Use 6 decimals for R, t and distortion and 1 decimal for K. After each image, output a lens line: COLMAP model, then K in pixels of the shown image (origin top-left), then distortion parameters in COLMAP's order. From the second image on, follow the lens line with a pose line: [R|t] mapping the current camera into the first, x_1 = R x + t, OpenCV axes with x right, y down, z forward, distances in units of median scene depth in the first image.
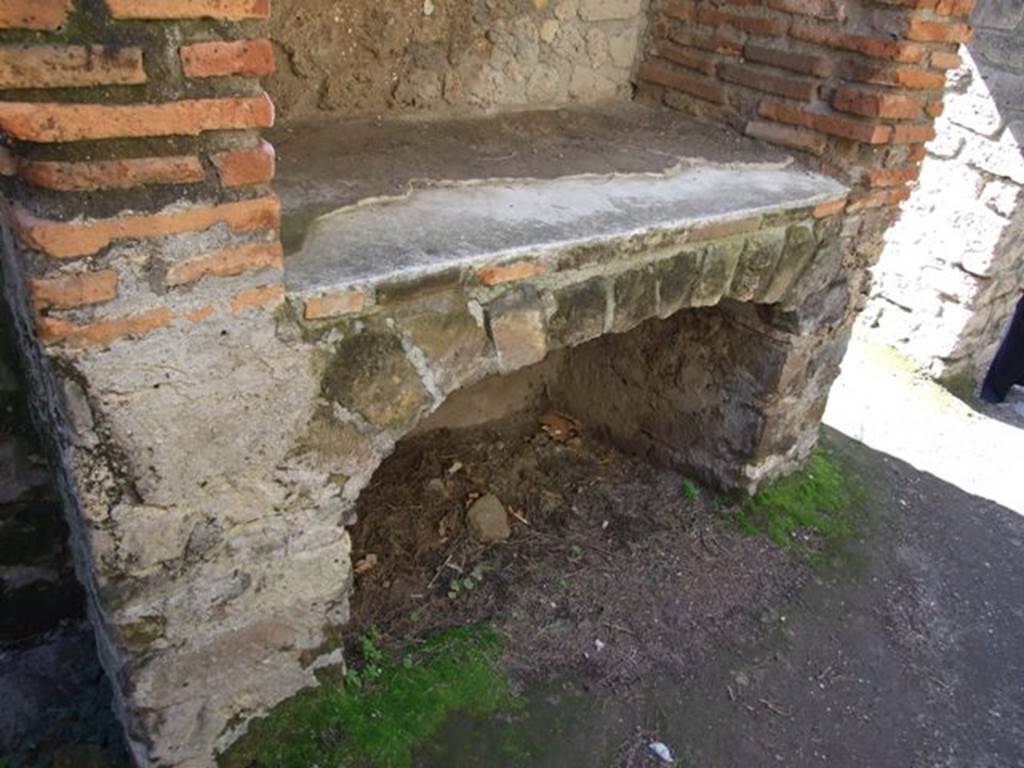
lens RADIAL K [[815.0, 0, 512.2], [0, 815.0, 362.0], [0, 0, 1]] dist [-0.064153, 0.061189]
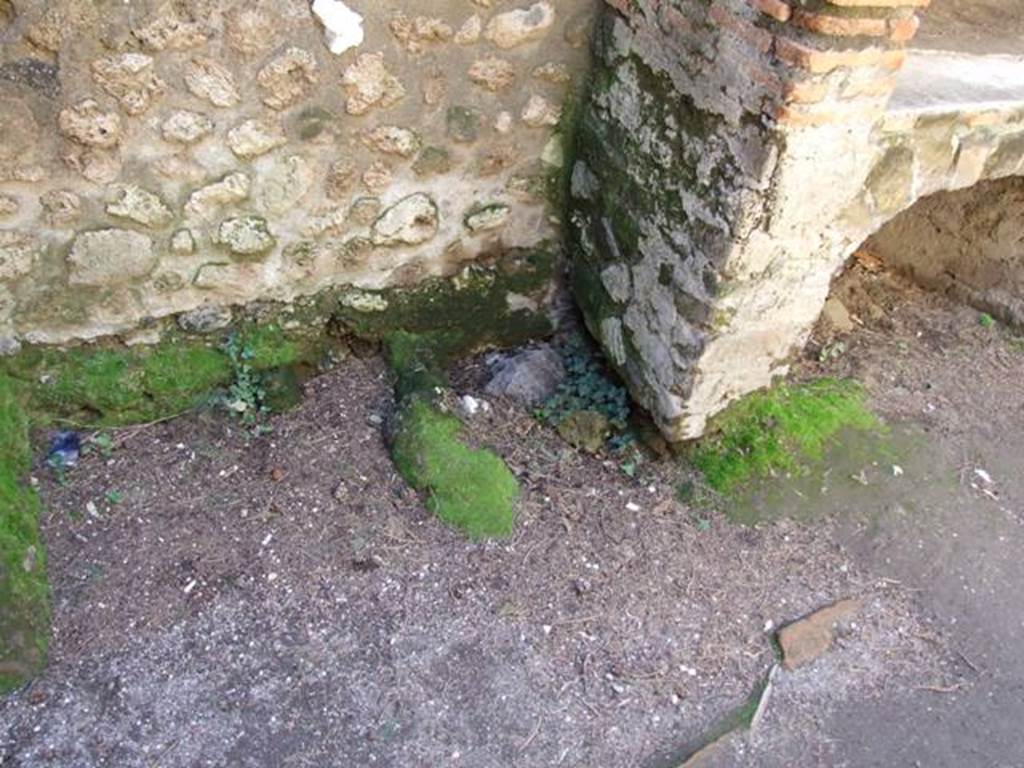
lens RADIAL K [[819.2, 0, 513.9], [0, 819.2, 357.1], [0, 0, 1]] dist [-0.068851, 0.061294]
pose [[0.981329, 0.144032, -0.127469, -0.441046], [-0.123448, 0.979880, 0.156832, 0.141684], [0.147493, -0.138168, 0.979365, -0.458280]]
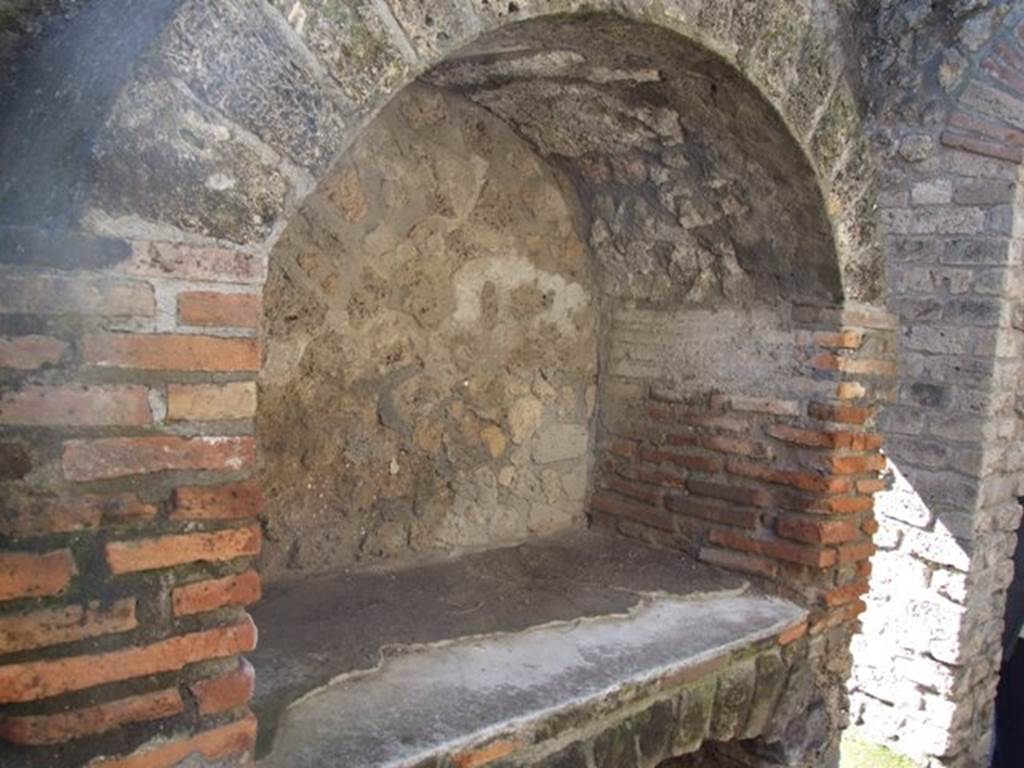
lens RADIAL K [[817.0, 0, 512.0], [0, 817.0, 384.0], [0, 0, 1]] dist [-0.058379, 0.064173]
pose [[0.997029, -0.043696, 0.063431, -0.011741], [0.066071, 0.908471, -0.412692, -0.082022], [-0.039592, 0.415657, 0.908659, -0.046041]]
